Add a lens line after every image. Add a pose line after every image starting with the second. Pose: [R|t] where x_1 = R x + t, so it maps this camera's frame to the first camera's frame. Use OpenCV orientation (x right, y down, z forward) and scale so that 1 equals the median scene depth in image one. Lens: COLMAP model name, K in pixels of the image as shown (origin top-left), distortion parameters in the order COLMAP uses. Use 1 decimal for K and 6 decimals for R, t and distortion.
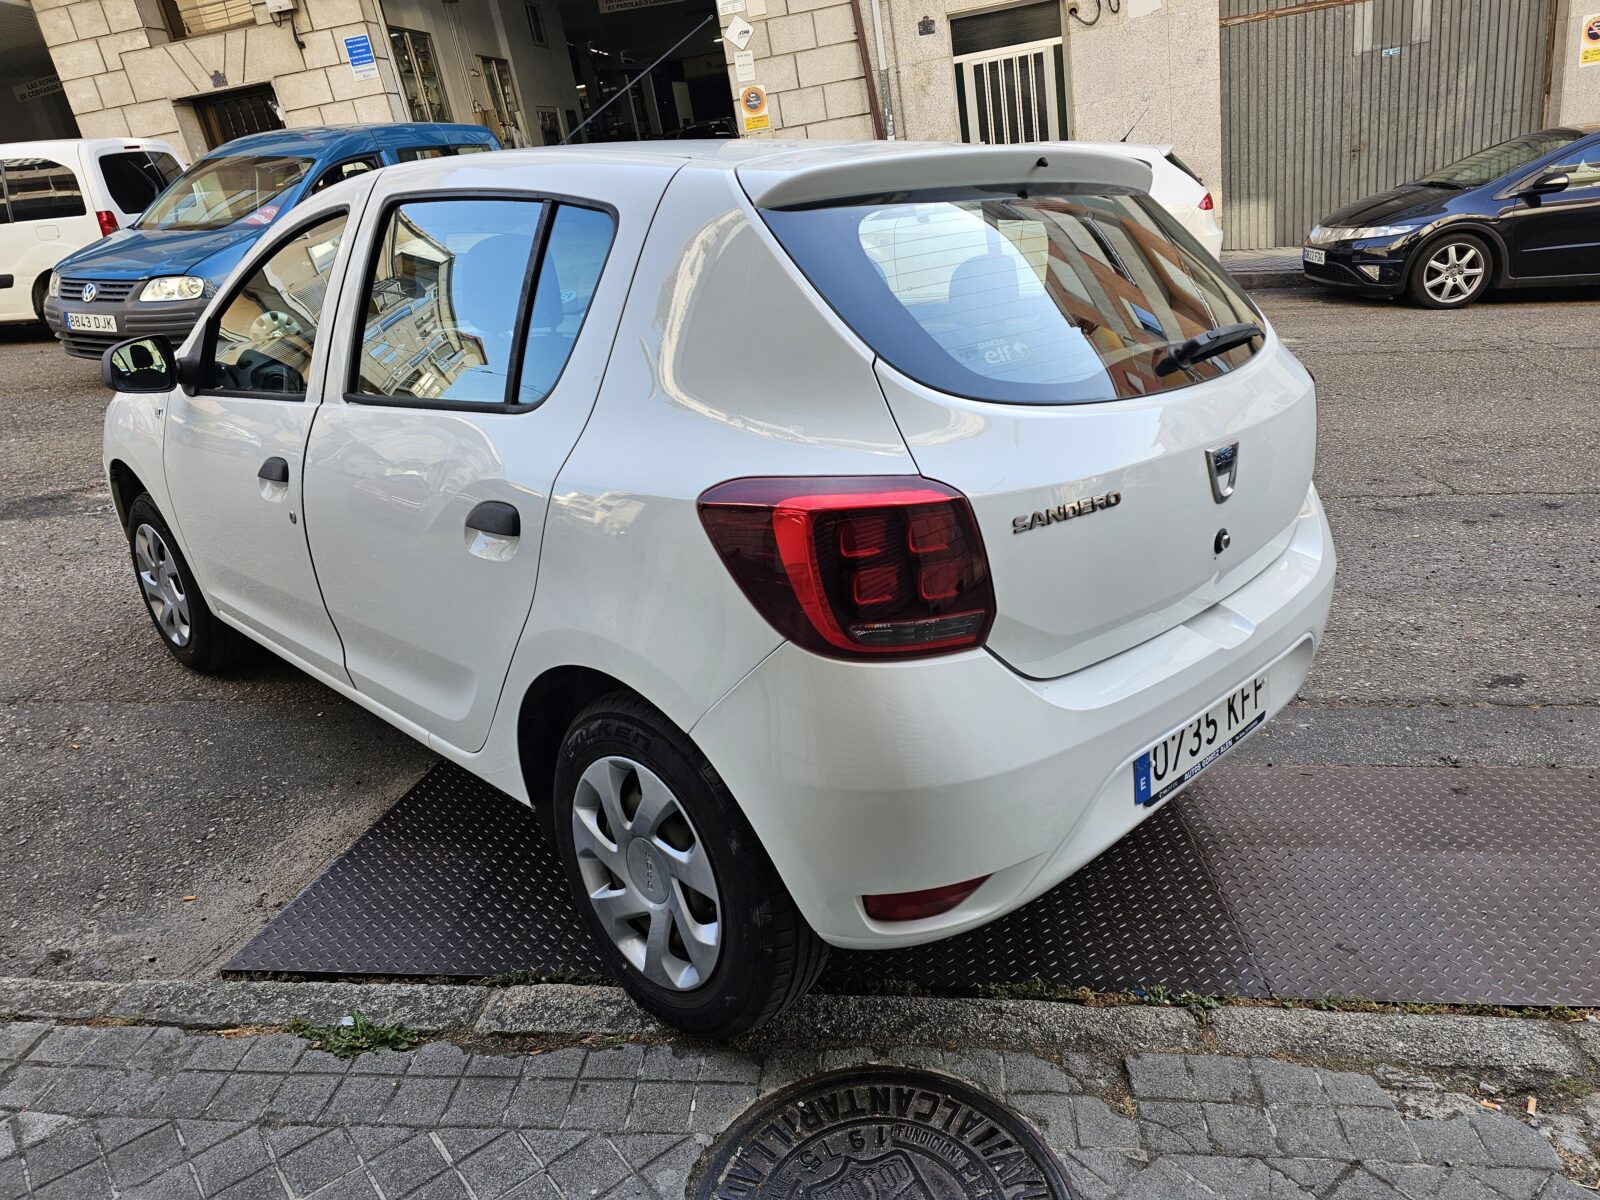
lens RADIAL K [[1089.9, 0, 858.5], [0, 1089.9, 600.9], [0, 0, 1]] dist [0.045941, -0.049226]
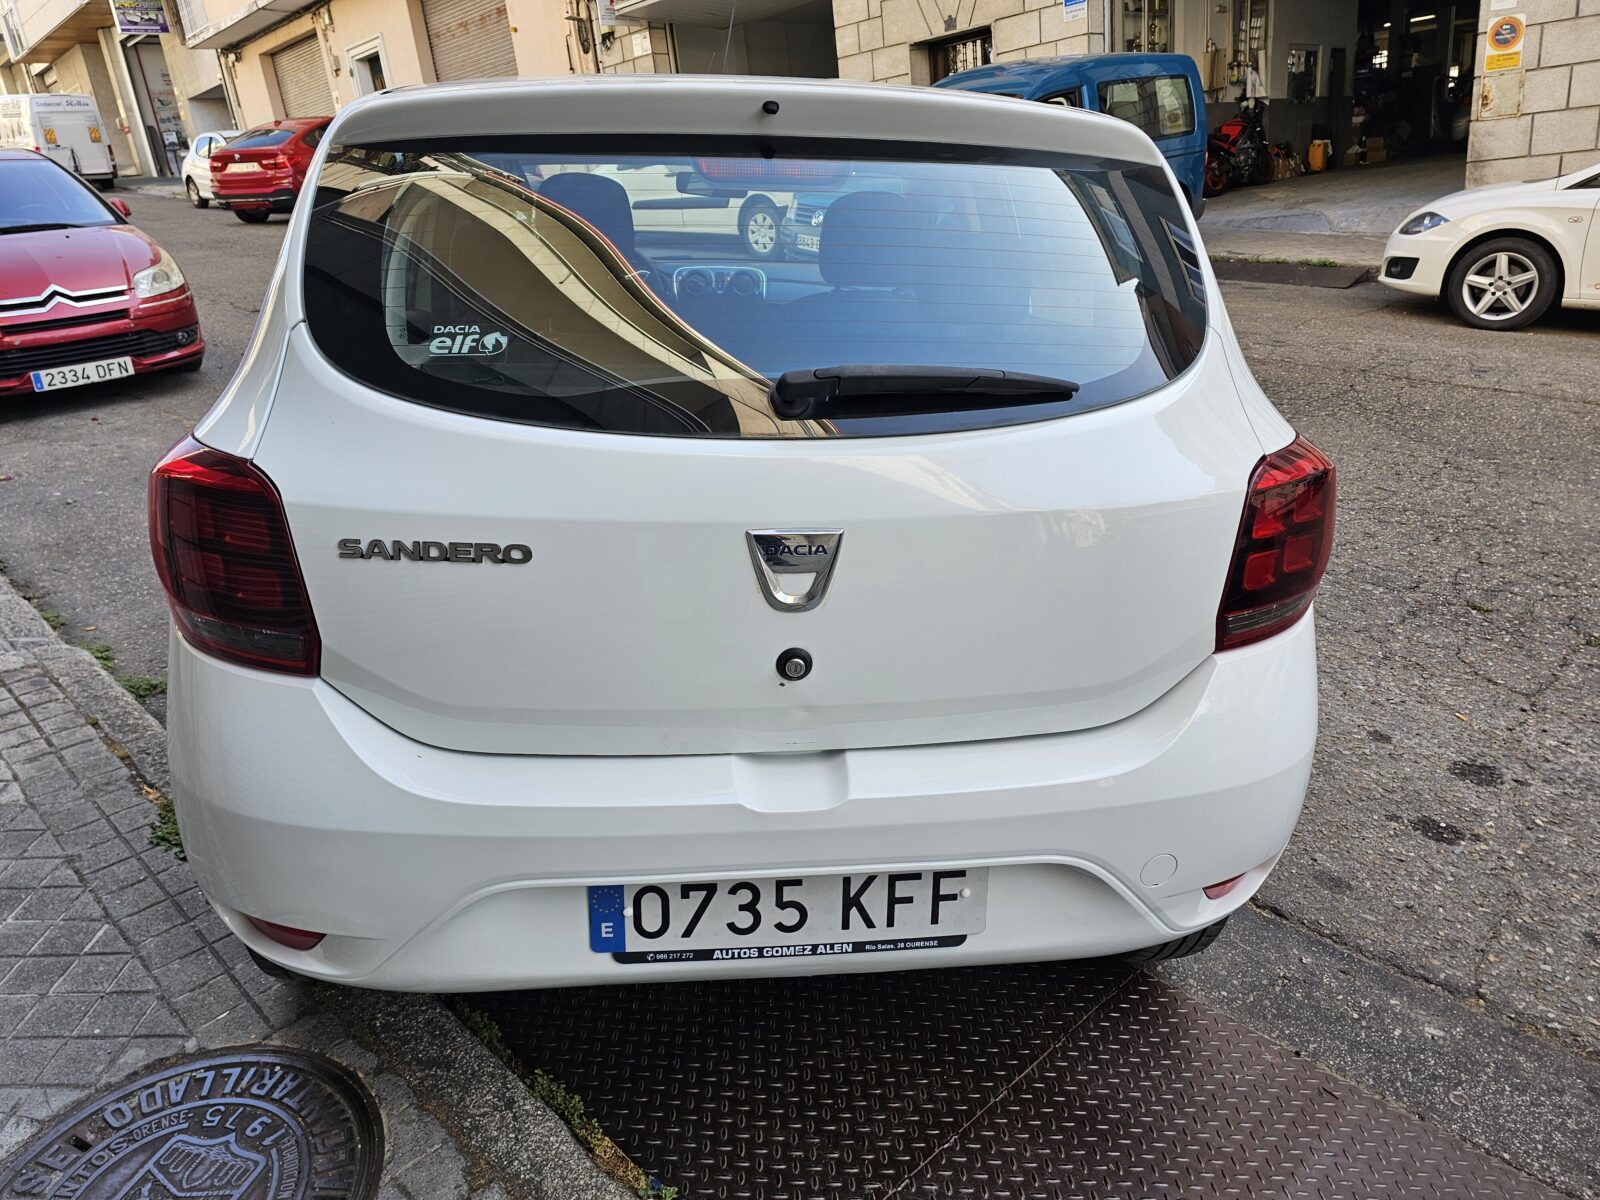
lens RADIAL K [[1099.4, 0, 797.0], [0, 1099.4, 616.5], [0, 0, 1]] dist [0.076638, -0.077091]
pose [[0.756943, 0.288082, -0.586555, 0.710830], [-0.259479, 0.956292, 0.134821, -0.172690], [0.599757, 0.050147, 0.798609, 0.417259]]
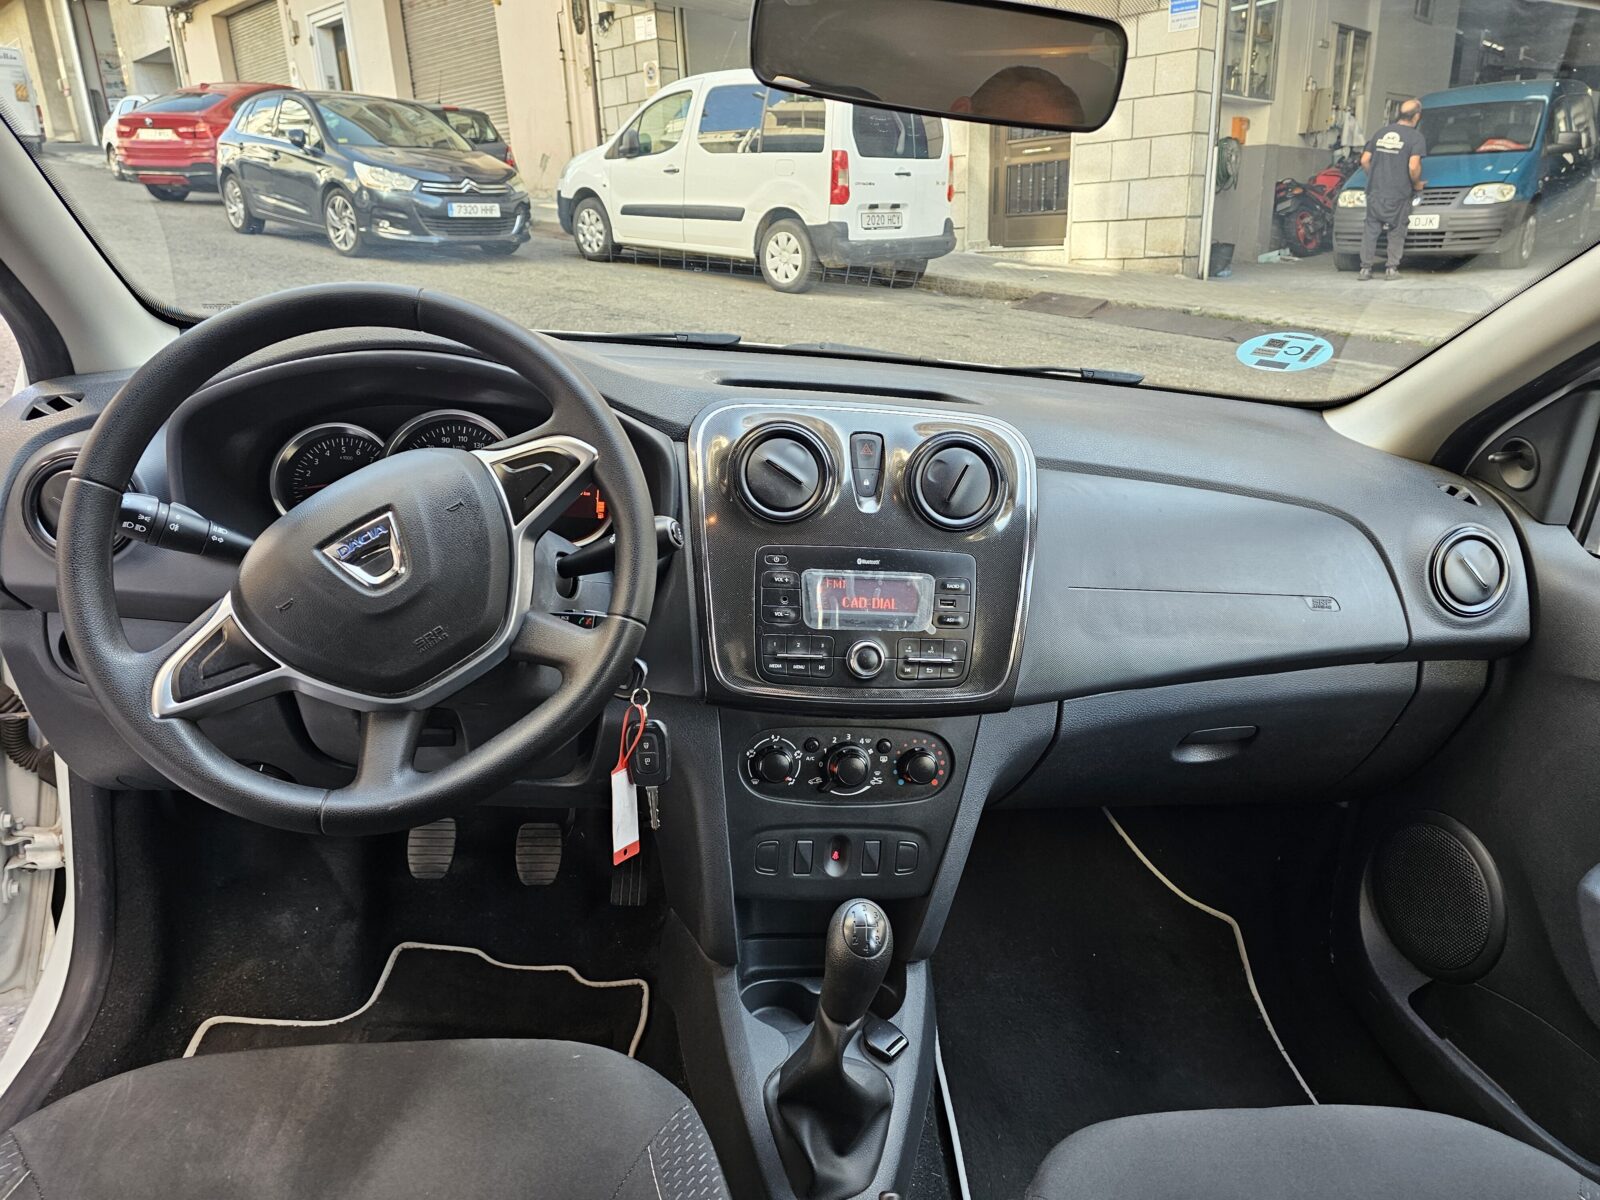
lens RADIAL K [[1104.4, 0, 798.9], [0, 1104.4, 596.6], [0, 0, 1]] dist [0.053777, -0.059424]
pose [[0.755730, 0.316740, -0.573191, -0.346589], [-0.325231, 0.941216, 0.091302, -0.402677], [0.568416, 0.117420, 0.814320, 1.370176]]
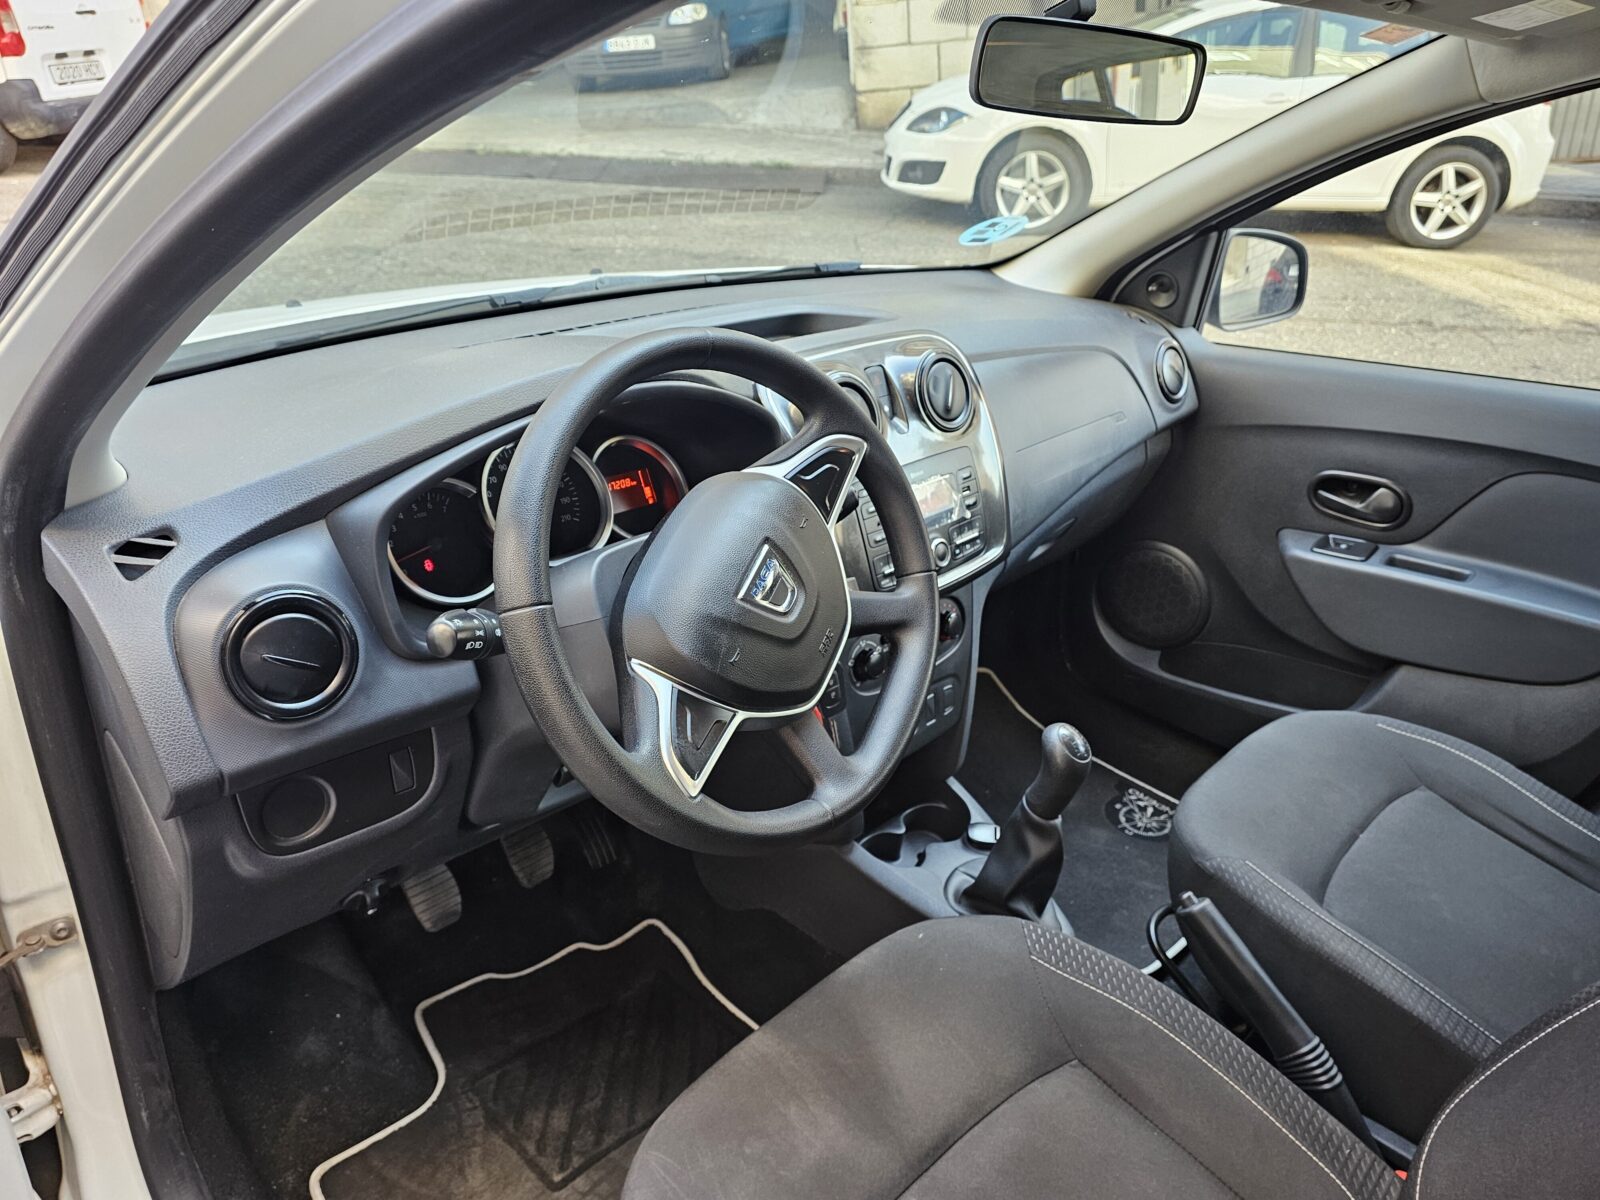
lens RADIAL K [[1104.4, 0, 798.9], [0, 1104.4, 596.6], [0, 0, 1]] dist [0.053777, -0.059424]
pose [[0.996911, 0.077963, 0.009470, -0.642638], [-0.078520, 0.991899, 0.099857, -0.374180], [-0.001608, -0.100293, 0.994957, 1.216639]]
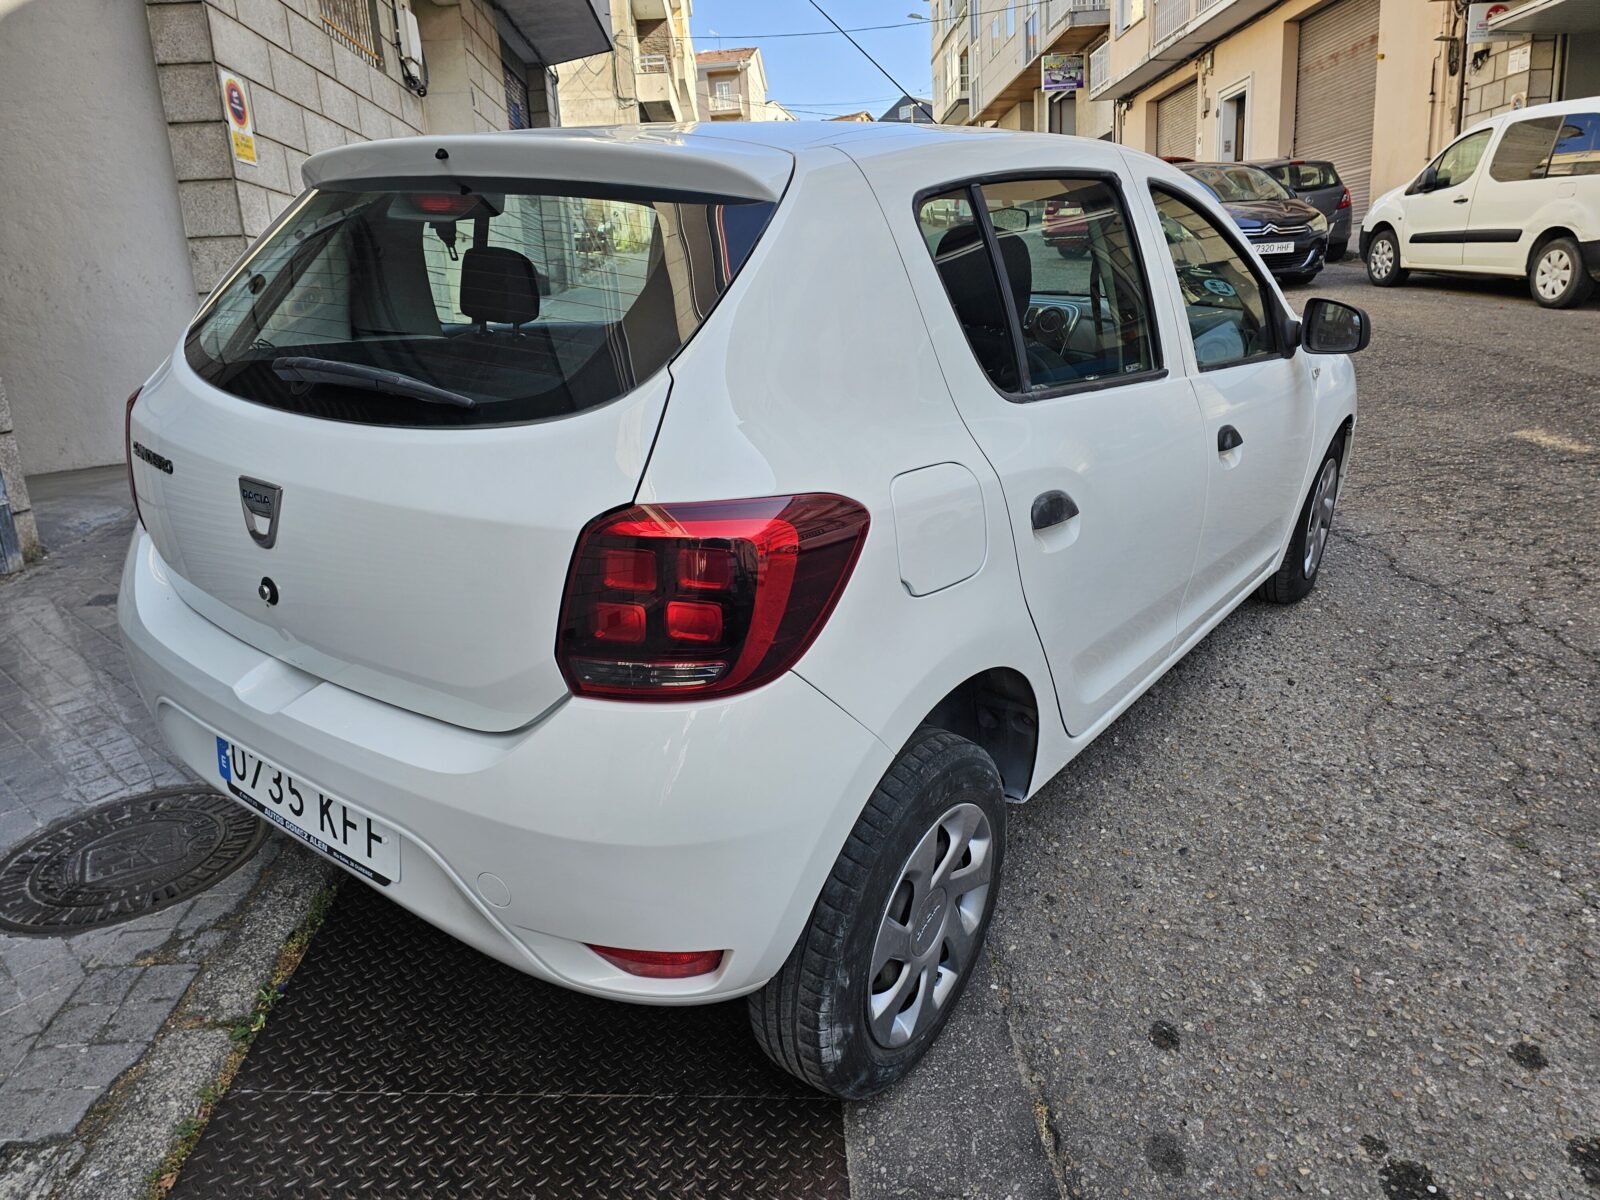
lens RADIAL K [[1101.9, 0, 777.9], [0, 1101.9, 603.7], [0, 0, 1]] dist [0.047519, -0.052125]
pose [[0.092958, 0.378106, -0.921083, 1.146355], [-0.340385, 0.881419, 0.327471, -0.456804], [0.935680, 0.283082, 0.210637, 1.153486]]
